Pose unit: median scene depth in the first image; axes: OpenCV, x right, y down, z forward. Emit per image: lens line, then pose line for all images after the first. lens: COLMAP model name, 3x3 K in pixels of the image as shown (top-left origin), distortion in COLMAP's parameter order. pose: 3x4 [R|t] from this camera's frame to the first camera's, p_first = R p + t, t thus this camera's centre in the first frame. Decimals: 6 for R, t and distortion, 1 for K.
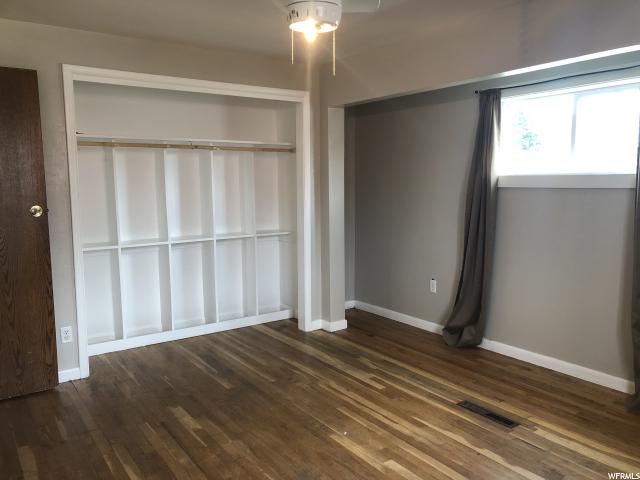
lens RADIAL K [[524.9, 0, 321.0], [0, 524.9, 239.9], [0, 0, 1]] dist [0.060514, -0.082534]
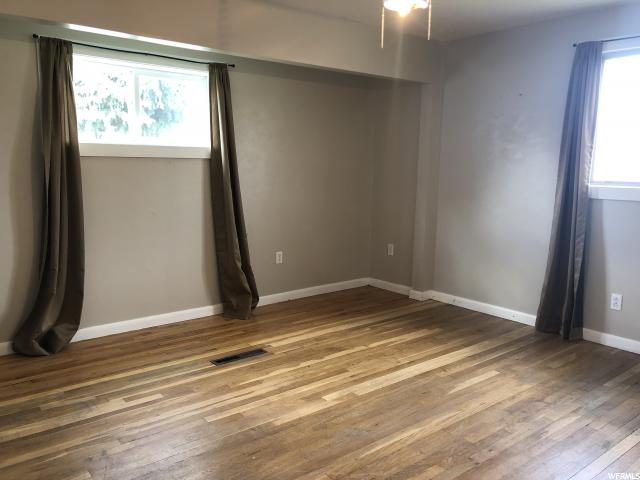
lens RADIAL K [[524.9, 0, 321.0], [0, 524.9, 239.9], [0, 0, 1]] dist [0.060514, -0.082534]
pose [[-0.071221, -0.137292, 0.987967, -0.703047], [0.104937, 0.983954, 0.144299, -0.054475], [-0.991925, 0.113952, -0.055672, 0.784426]]
